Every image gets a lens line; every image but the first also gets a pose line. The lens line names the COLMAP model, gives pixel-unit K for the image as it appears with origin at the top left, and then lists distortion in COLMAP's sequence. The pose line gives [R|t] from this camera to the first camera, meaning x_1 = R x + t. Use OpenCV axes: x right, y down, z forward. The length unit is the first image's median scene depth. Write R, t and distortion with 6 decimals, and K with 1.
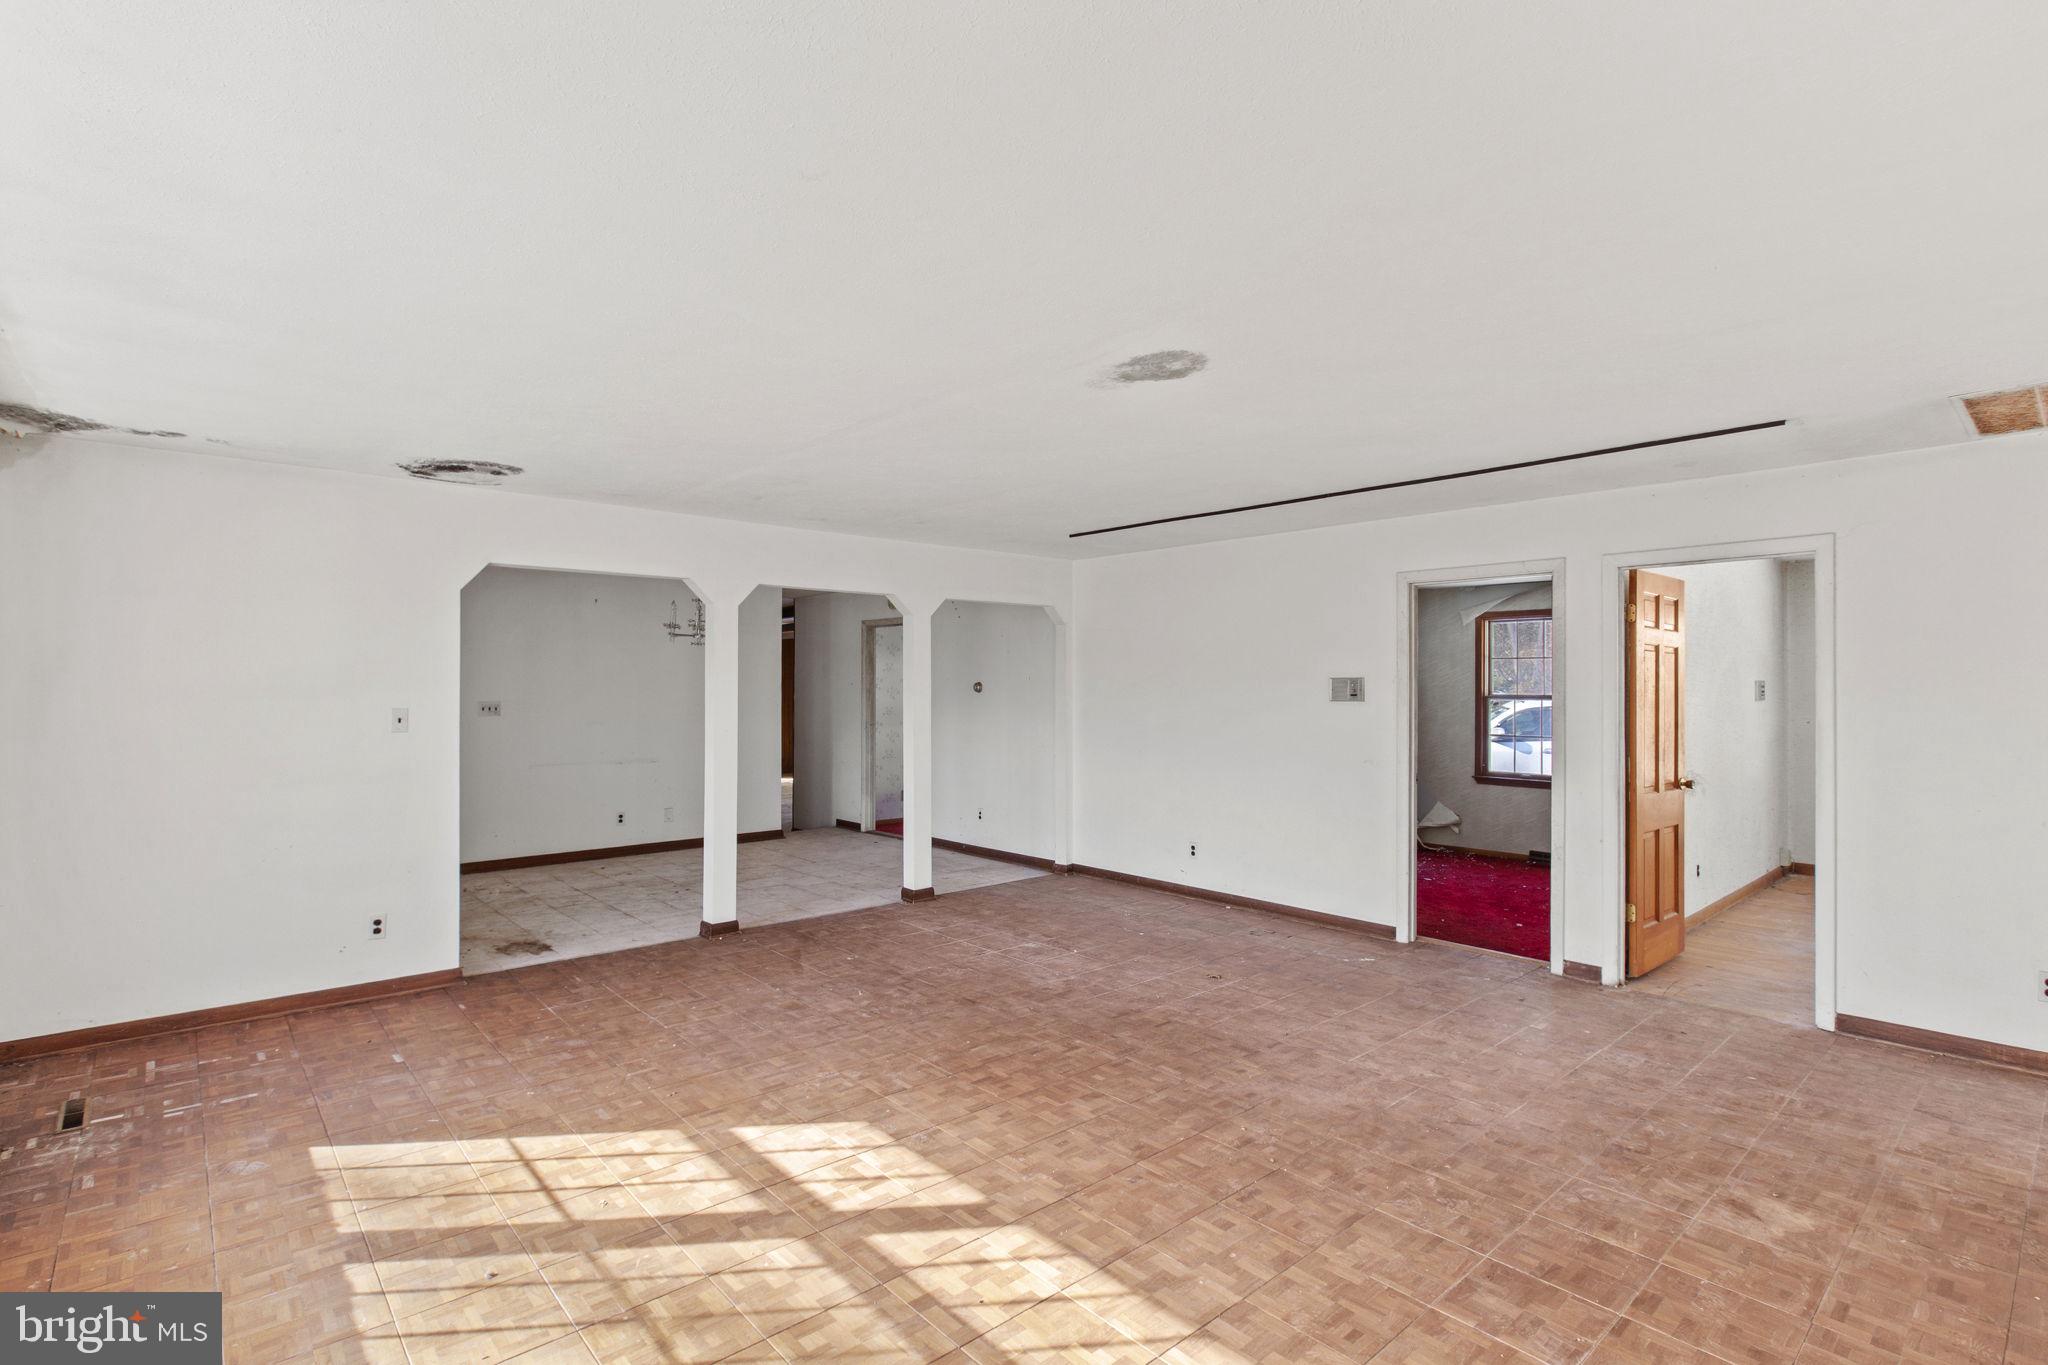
lens RADIAL K [[975.5, 0, 1022.5], [0, 975.5, 585.5], [0, 0, 1]] dist [-0.011360, 0.000248]
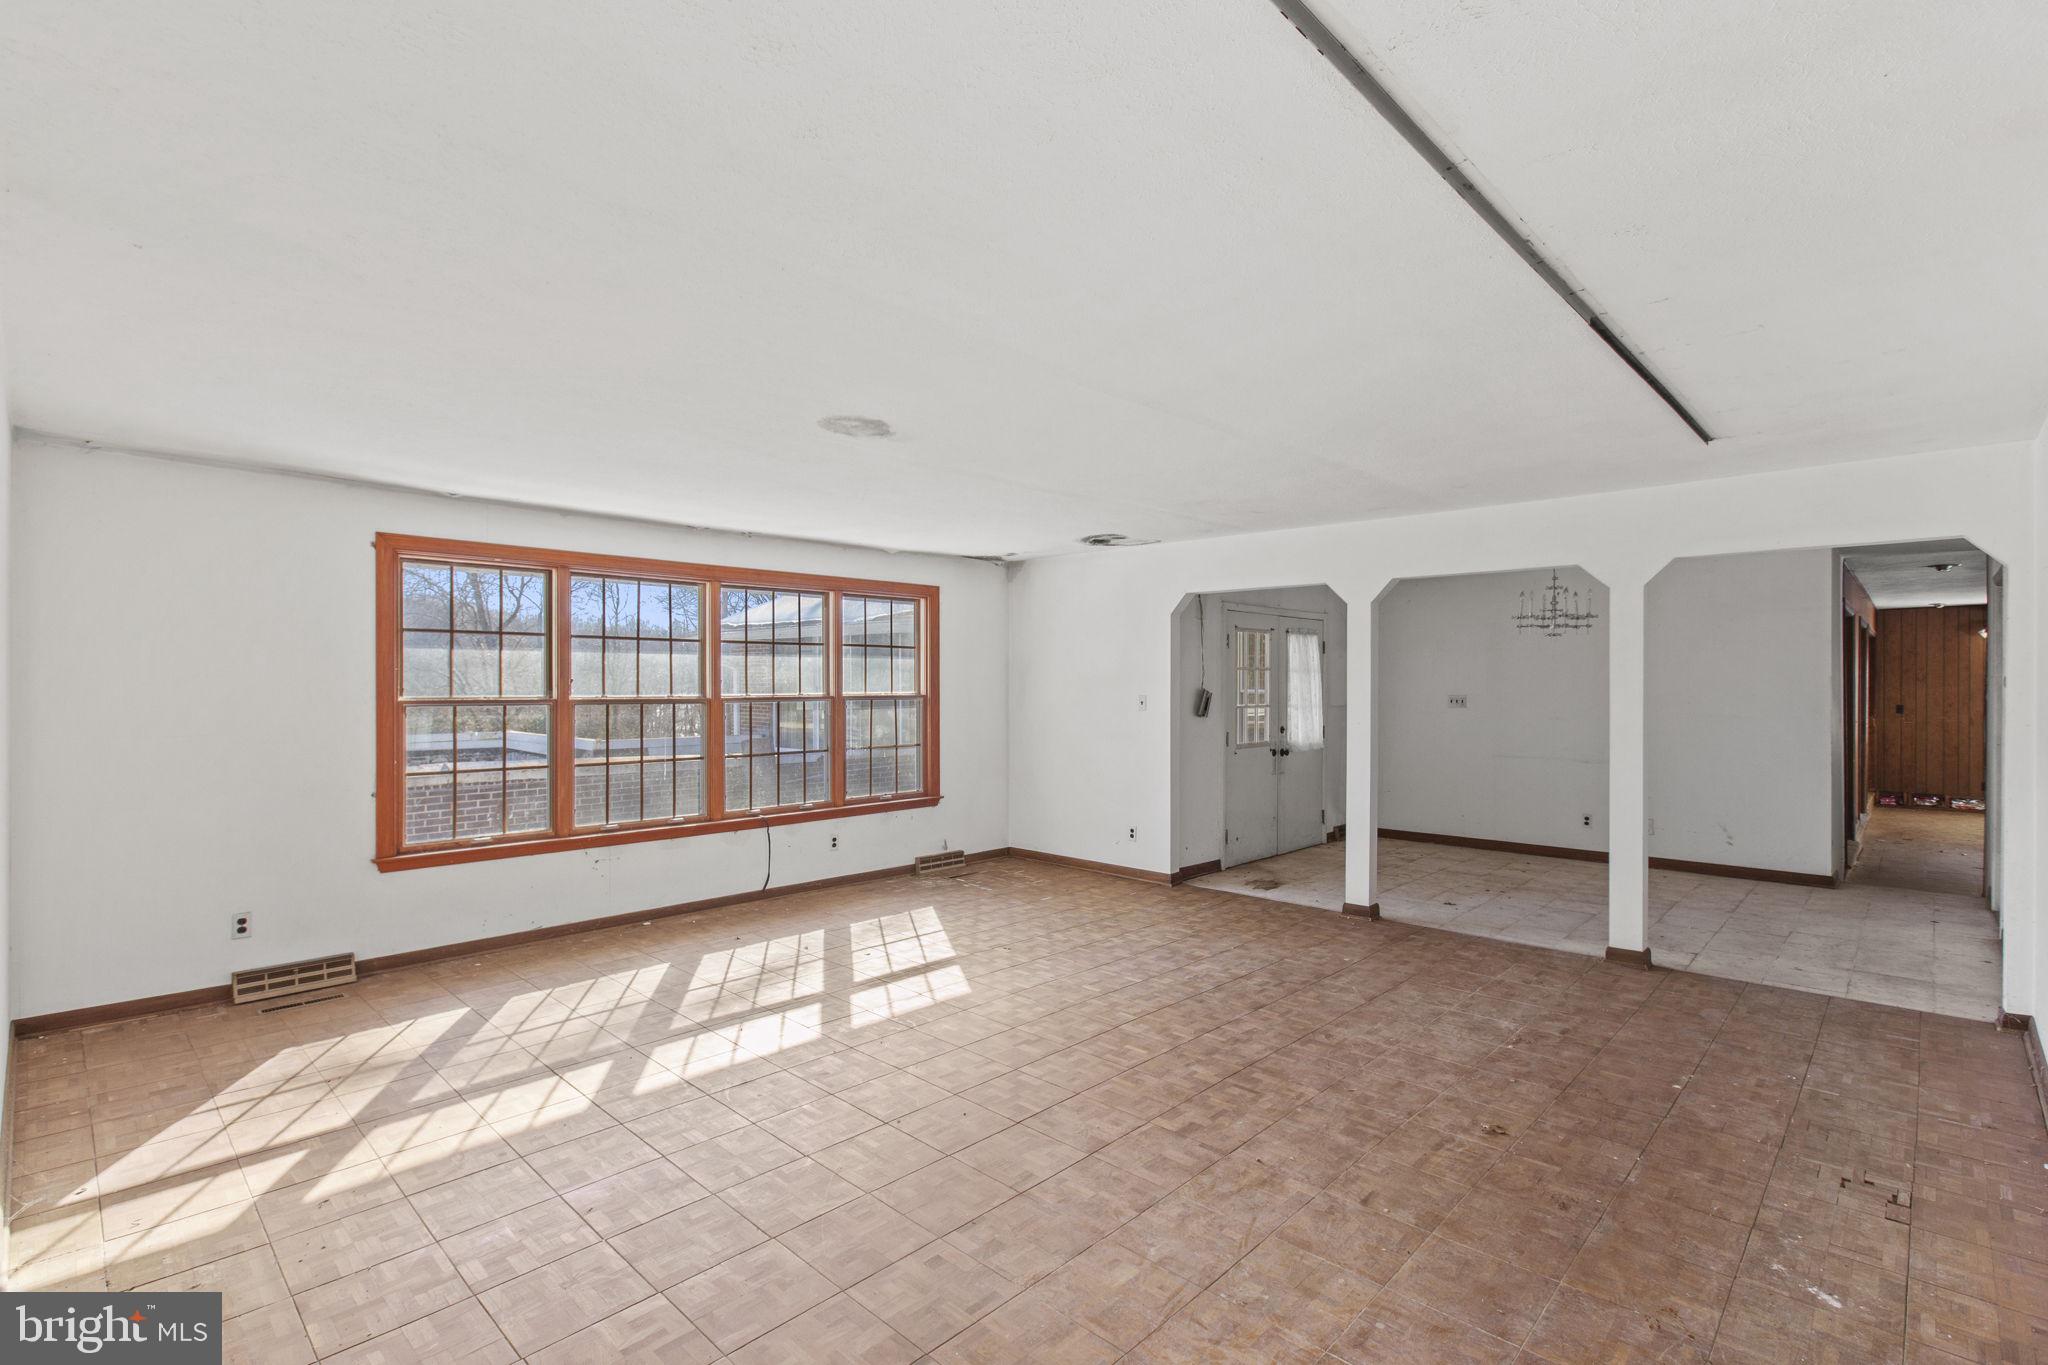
lens RADIAL K [[940.0, 0, 1024.0], [0, 940.0, 682.5], [0, 0, 1]] dist [0.000241, 0.000080]
pose [[0.078159, -0.000453, -0.996941, 0.836028], [0.106654, 0.994265, 0.007910, 0.064103], [0.991219, -0.106946, 0.077759, 0.693522]]
